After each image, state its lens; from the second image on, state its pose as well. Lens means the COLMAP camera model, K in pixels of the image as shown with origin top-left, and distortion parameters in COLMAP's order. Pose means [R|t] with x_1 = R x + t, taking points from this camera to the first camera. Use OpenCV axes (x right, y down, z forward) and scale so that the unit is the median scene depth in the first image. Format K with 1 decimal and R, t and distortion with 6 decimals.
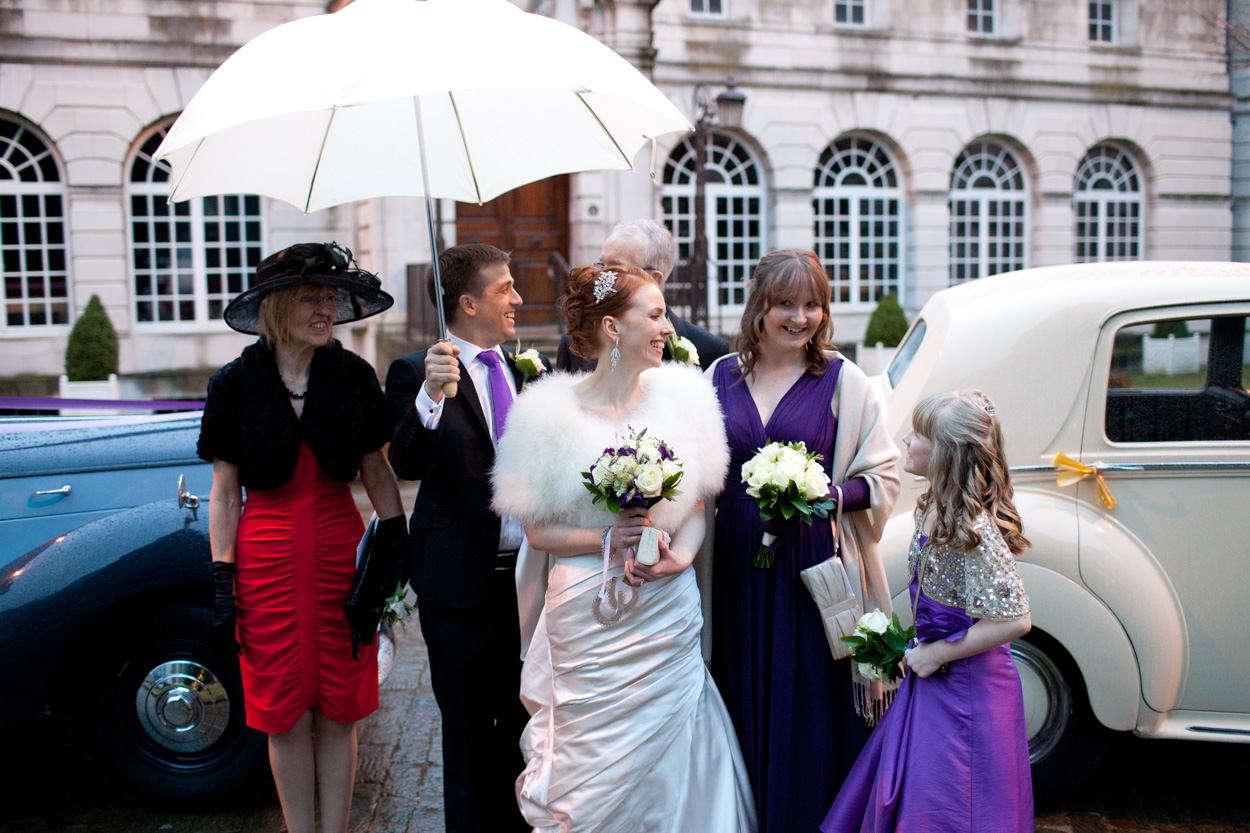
lens RADIAL K [[1299.2, 0, 661.2], [0, 1299.2, 440.0], [0, 0, 1]] dist [-0.103879, 0.111323]
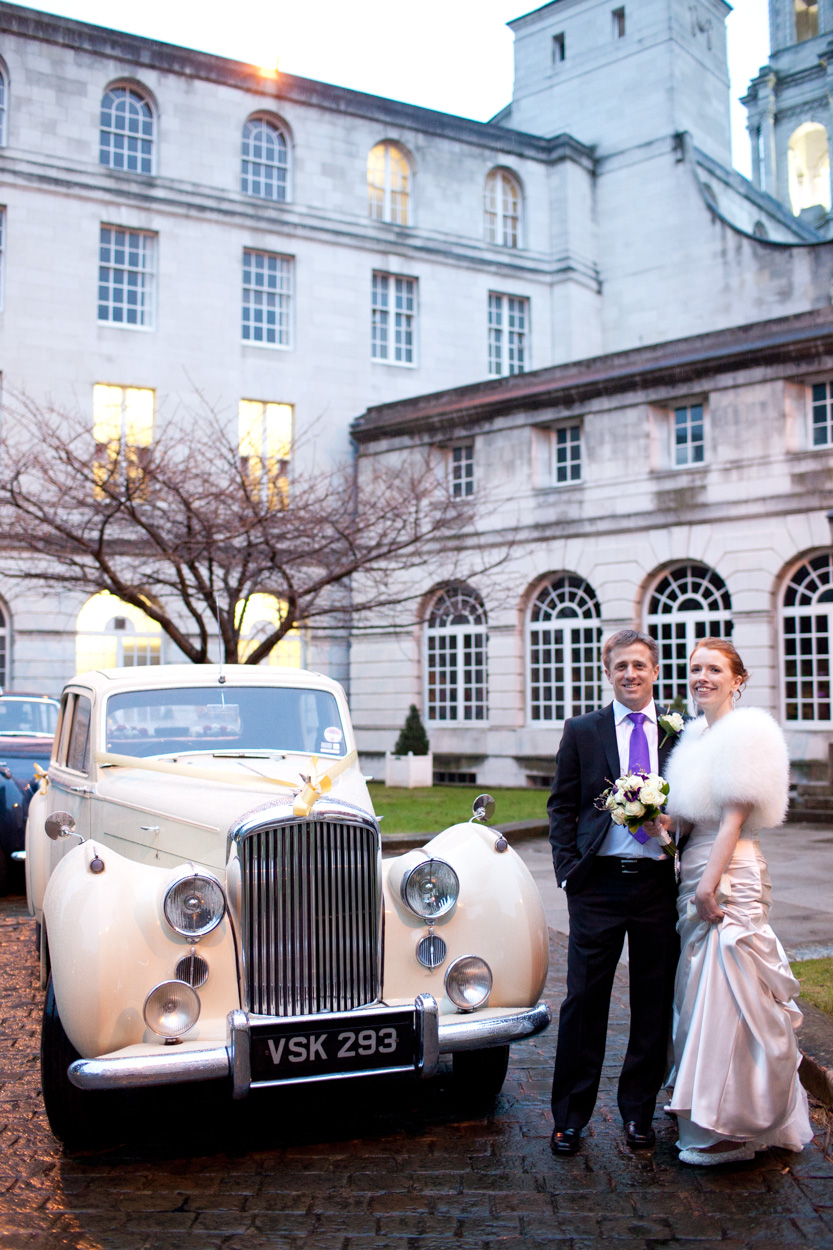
lens RADIAL K [[1191.8, 0, 416.6], [0, 1191.8, 650.8], [0, 0, 1]] dist [-0.079856, 0.007917]
pose [[0.466509, -0.024382, -0.884180, 1.450643], [-0.104741, 0.991064, -0.082593, -0.094168], [0.878293, 0.131140, 0.459787, 0.562801]]
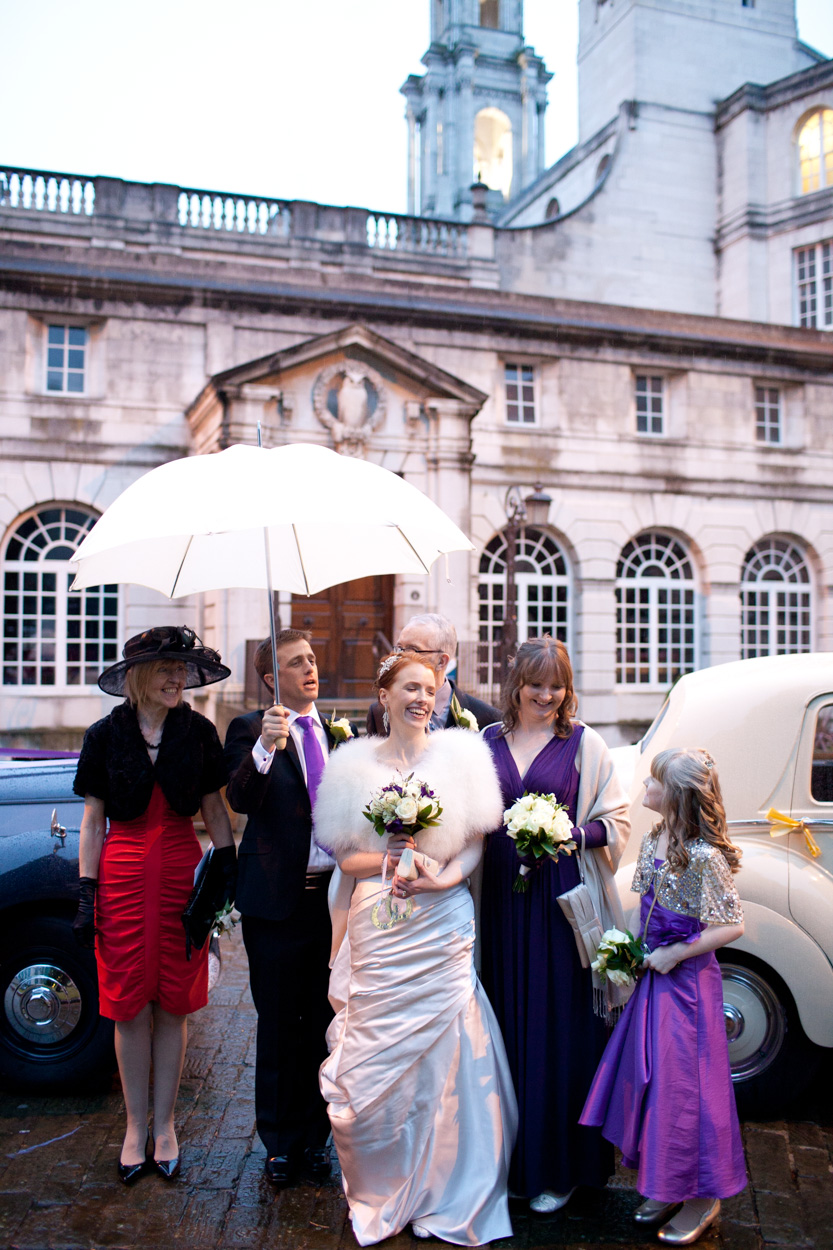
lens RADIAL K [[1191.8, 0, 416.6], [0, 1191.8, 650.8], [0, 0, 1]] dist [-0.079856, 0.007917]
pose [[0.998509, 0.020910, -0.050417, 0.000778], [-0.027228, 0.991390, -0.128080, 0.000376], [0.047304, 0.129262, 0.990482, -0.003731]]
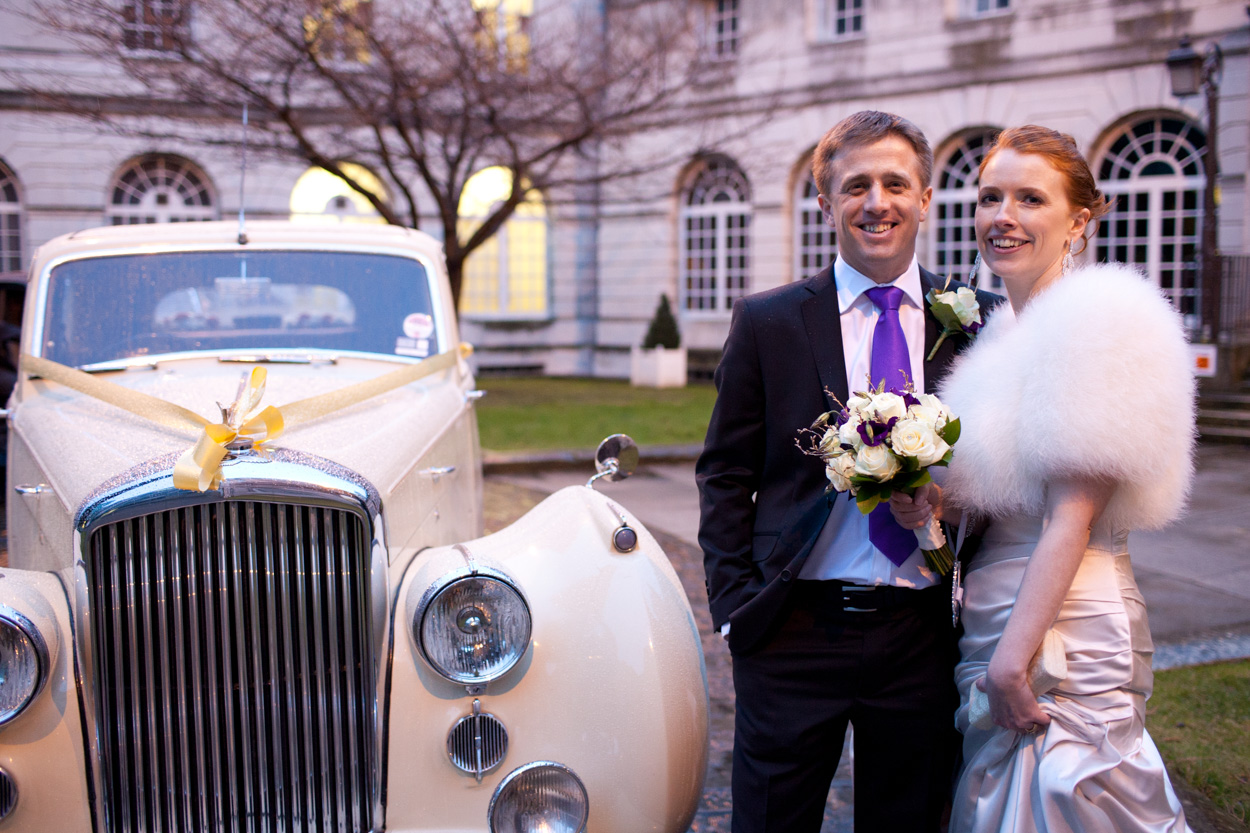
lens RADIAL K [[1312.8, 0, 570.2], [0, 1312.8, 416.7], [0, 0, 1]] dist [-0.059695, 0.019480]
pose [[0.395732, 0.102482, -0.912630, 1.434447], [-0.109946, 0.991894, 0.063708, -0.094946], [0.911761, 0.075129, 0.403792, 0.576491]]
